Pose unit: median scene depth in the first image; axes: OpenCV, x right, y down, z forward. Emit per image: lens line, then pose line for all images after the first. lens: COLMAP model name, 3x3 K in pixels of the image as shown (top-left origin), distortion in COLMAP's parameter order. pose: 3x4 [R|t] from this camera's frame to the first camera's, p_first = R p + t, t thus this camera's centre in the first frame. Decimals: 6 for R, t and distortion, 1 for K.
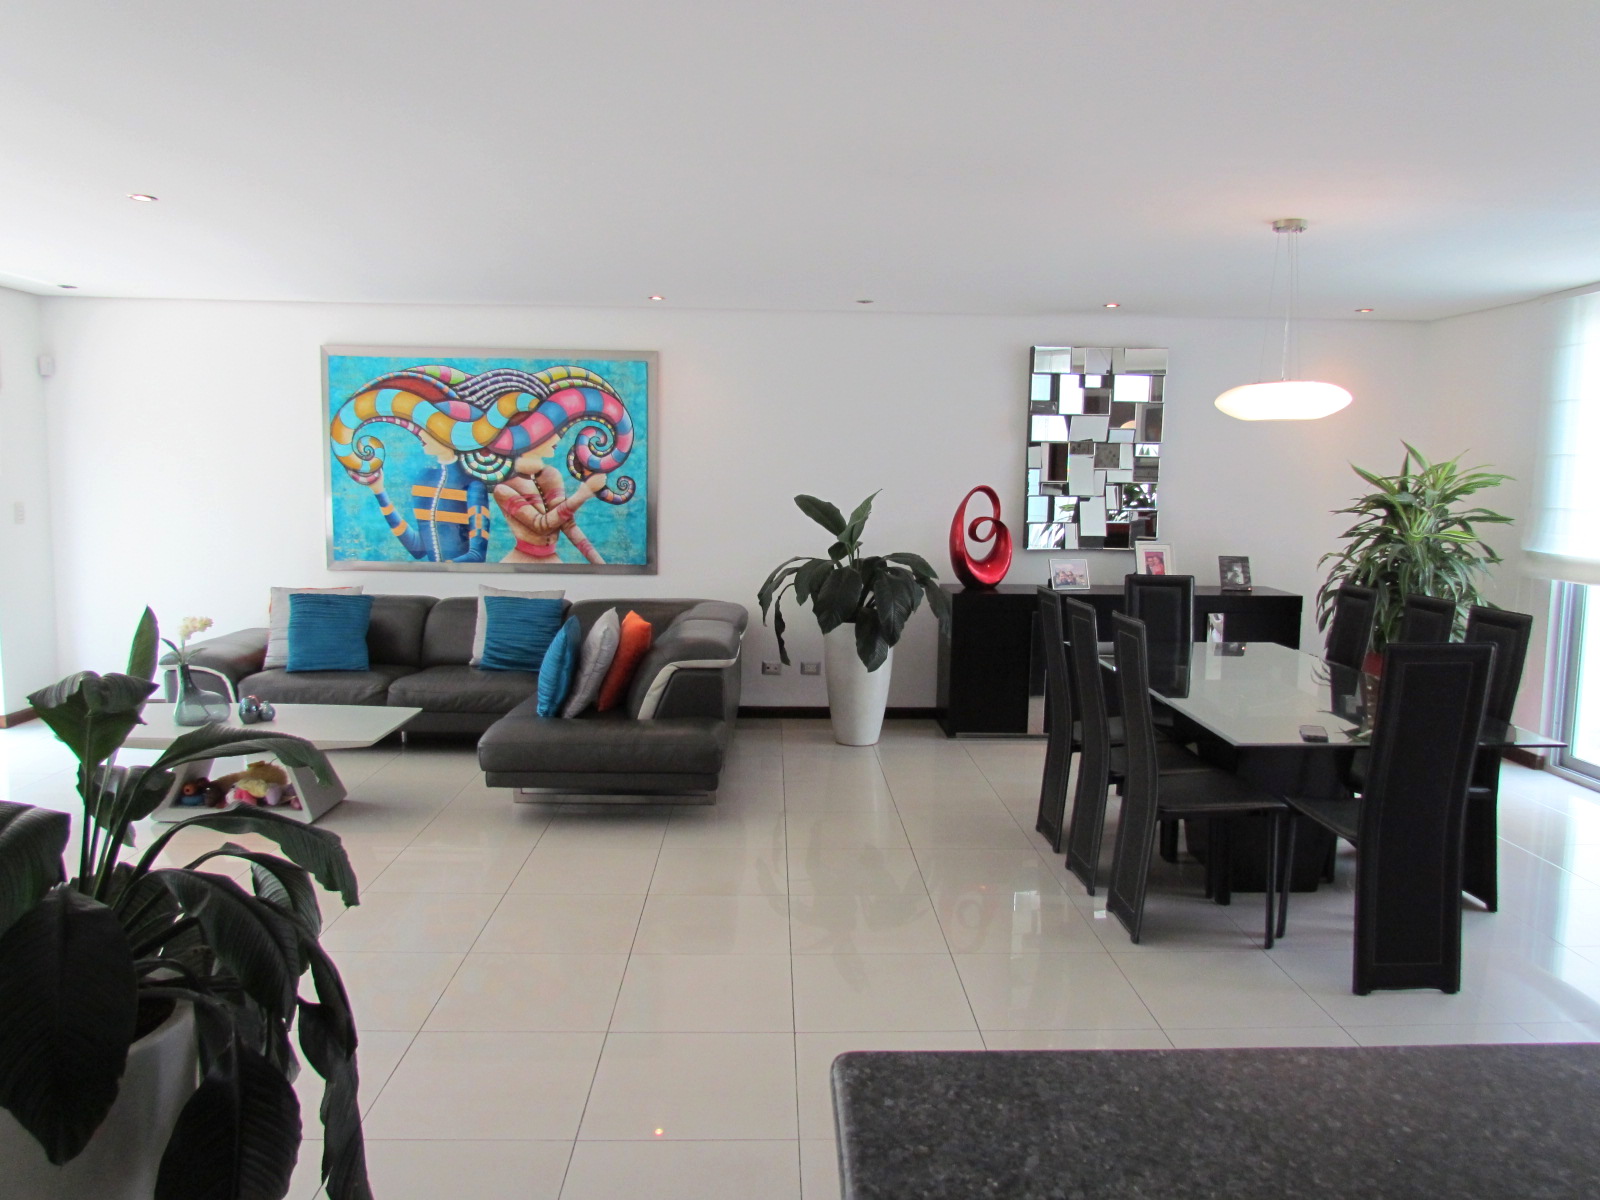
lens RADIAL K [[1137.9, 0, 803.2], [0, 1137.9, 601.2], [0, 0, 1]] dist [-0.026251, -0.002226]
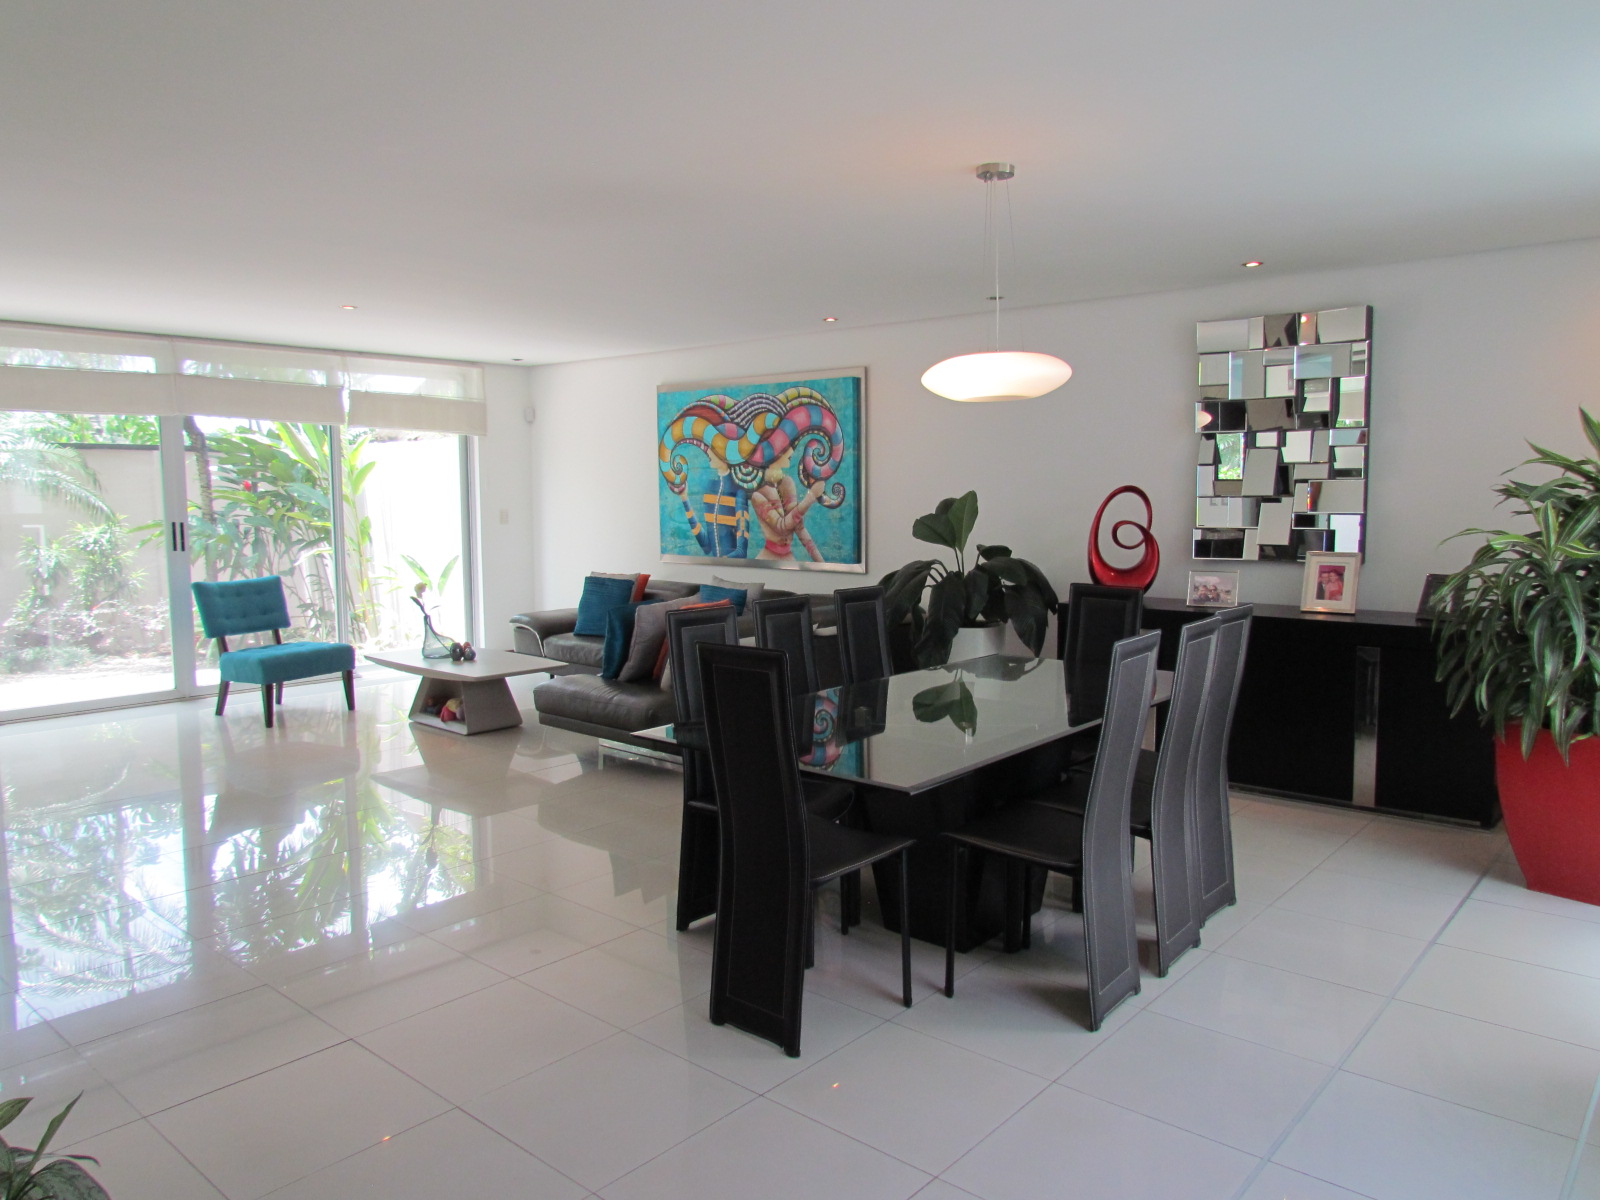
lens RADIAL K [[1137.9, 0, 791.2], [0, 1137.9, 594.0], [0, 0, 1]] dist [-0.026251, -0.002226]
pose [[0.729314, 0.045734, -0.682649, 0.567556], [-0.058180, 0.998295, 0.004723, -0.005633], [0.681701, 0.036272, 0.730731, 0.171794]]
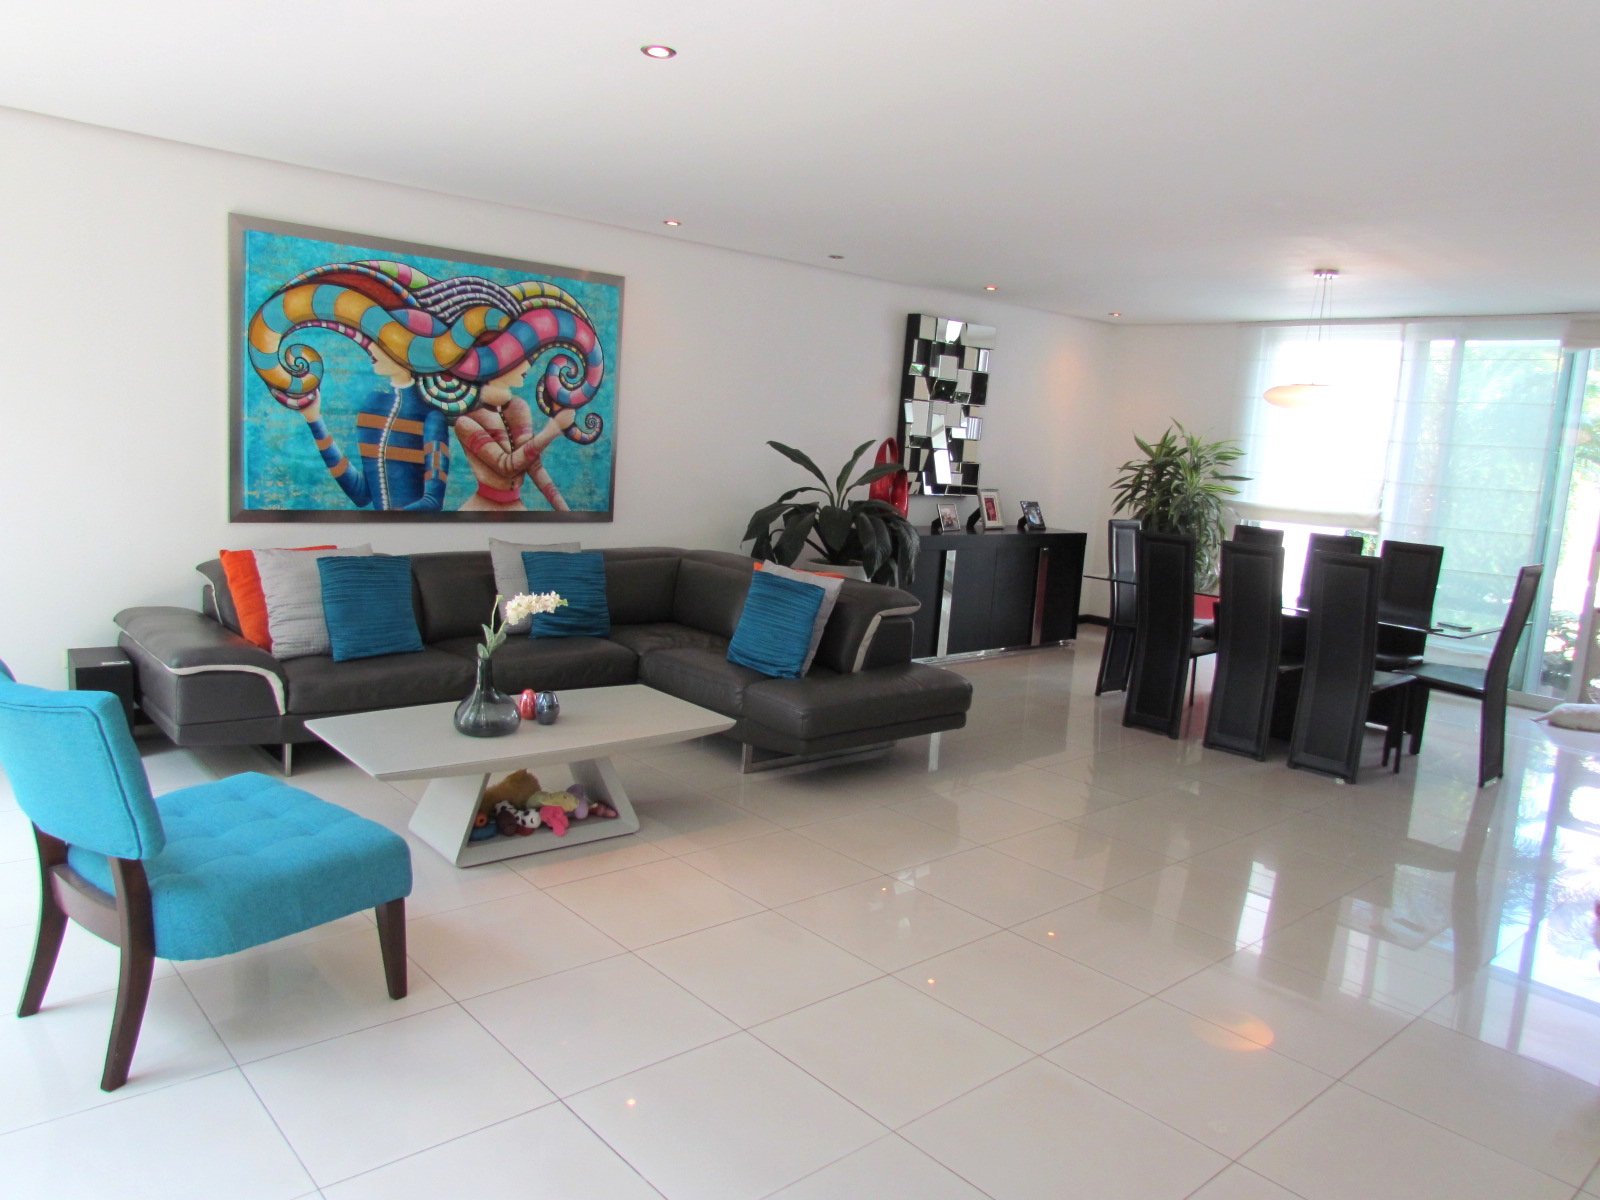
lens RADIAL K [[1137.9, 0, 796.3], [0, 1137.9, 600.6], [0, 0, 1]] dist [-0.026251, -0.002226]
pose [[0.770548, -0.057511, 0.634782, -0.615639], [0.016930, 0.997416, 0.069814, -0.022208], [-0.637157, -0.043049, 0.769531, 0.199856]]
